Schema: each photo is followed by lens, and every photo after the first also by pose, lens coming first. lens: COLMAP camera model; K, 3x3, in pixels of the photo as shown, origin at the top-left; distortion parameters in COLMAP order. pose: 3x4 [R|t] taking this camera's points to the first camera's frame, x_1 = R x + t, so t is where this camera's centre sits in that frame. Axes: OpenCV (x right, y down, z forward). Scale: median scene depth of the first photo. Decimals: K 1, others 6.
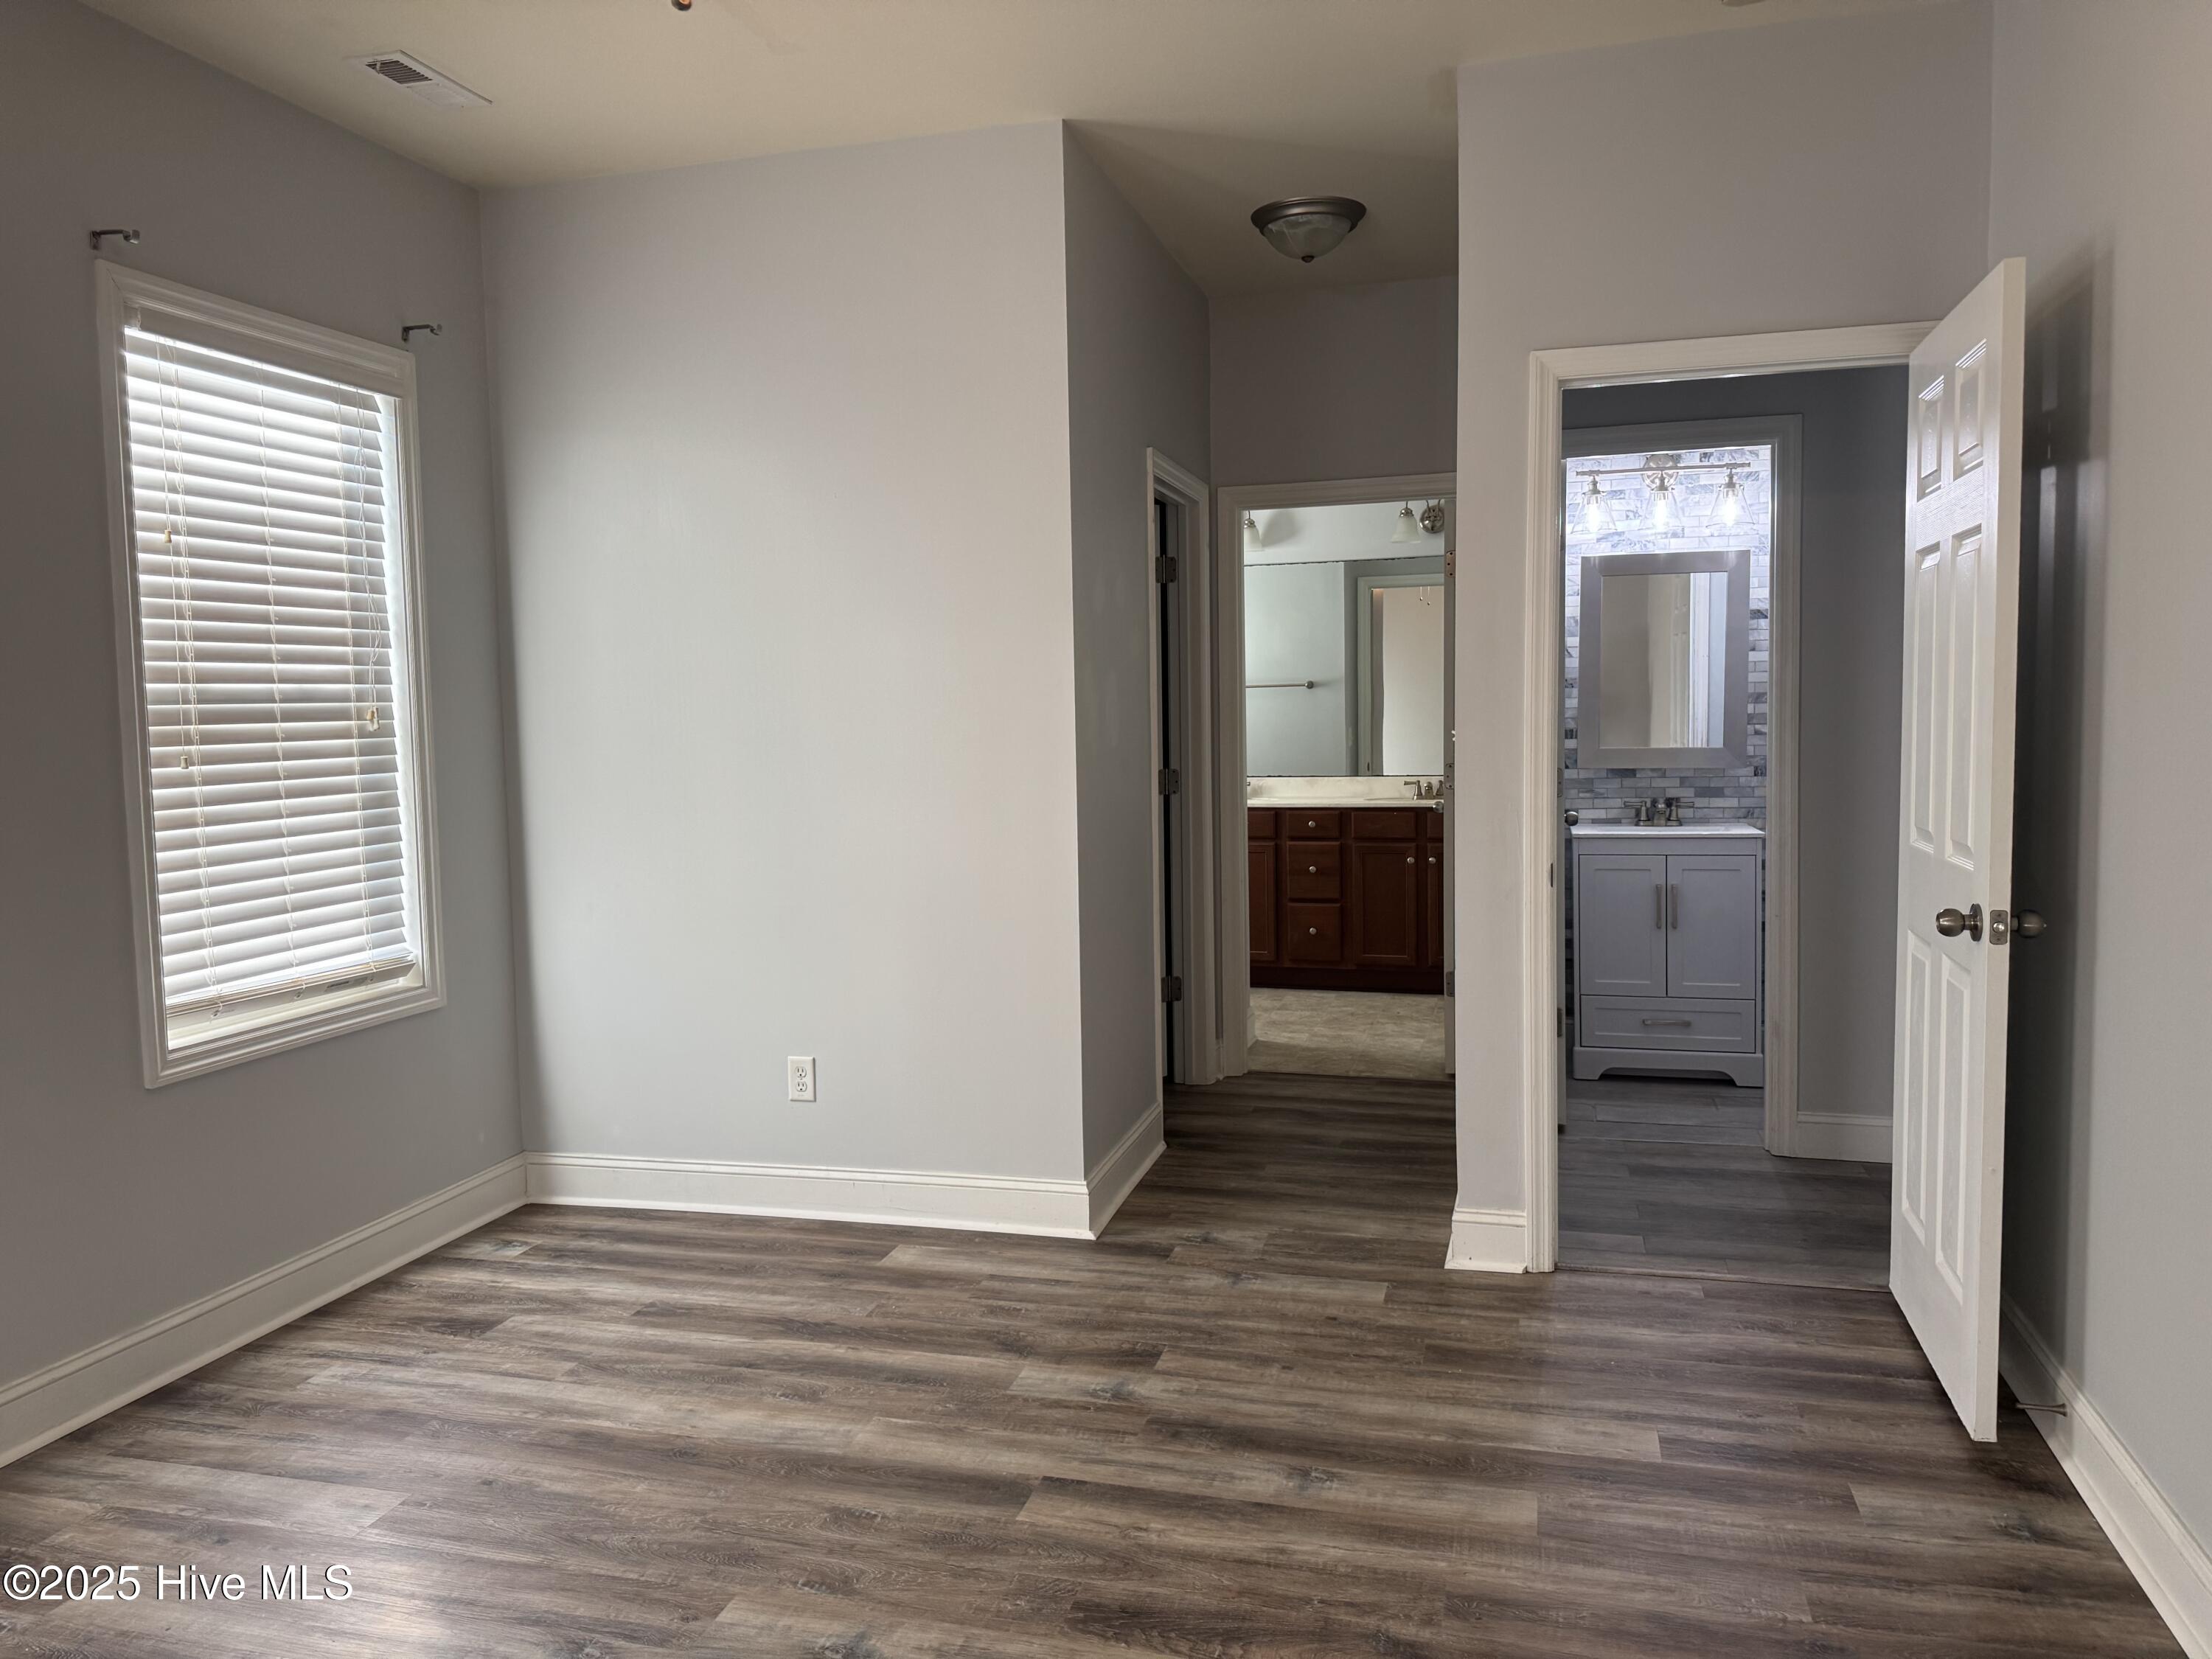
lens RADIAL K [[1537.4, 0, 1095.9], [0, 1537.4, 831.3], [0, 0, 1]] dist [0.003042, -0.006845]
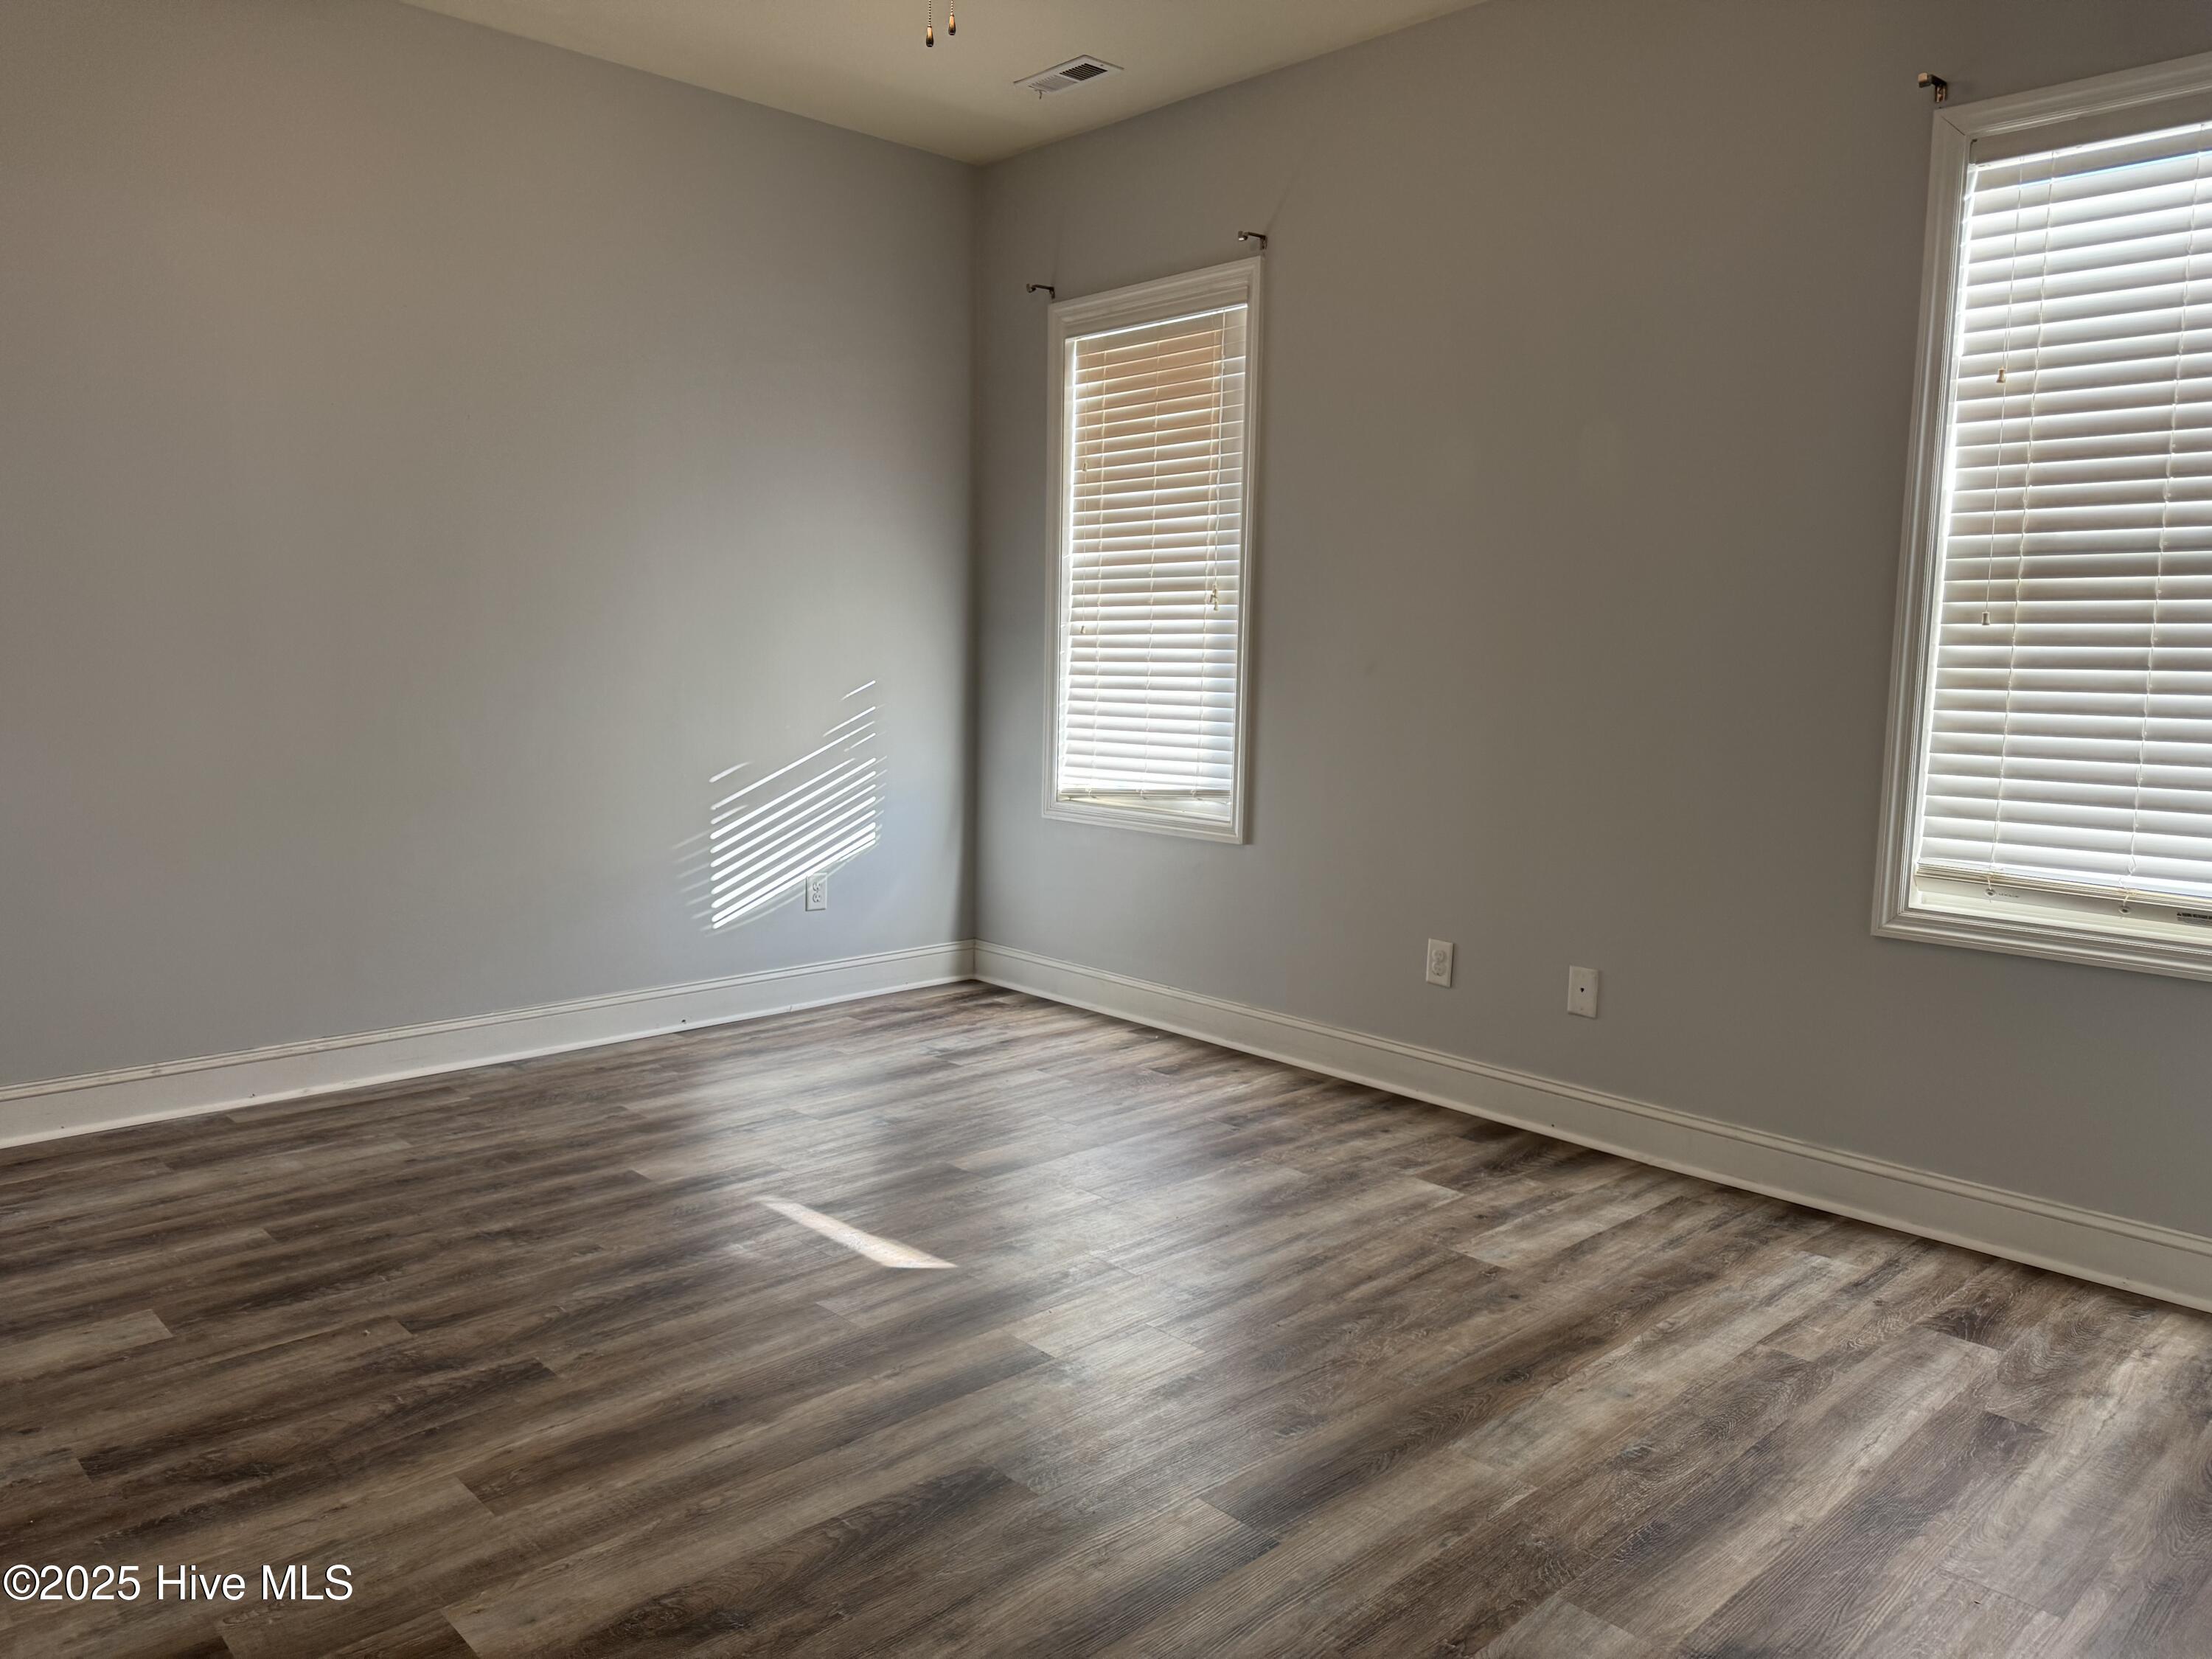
lens RADIAL K [[1537.4, 0, 1095.9], [0, 1537.4, 831.3], [0, 0, 1]] dist [0.003042, -0.006845]
pose [[-0.503846, 0.113475, -0.856308, 0.509397], [-0.078700, 0.981180, 0.176329, -0.040393], [0.860201, 0.156234, -0.485433, 1.017383]]
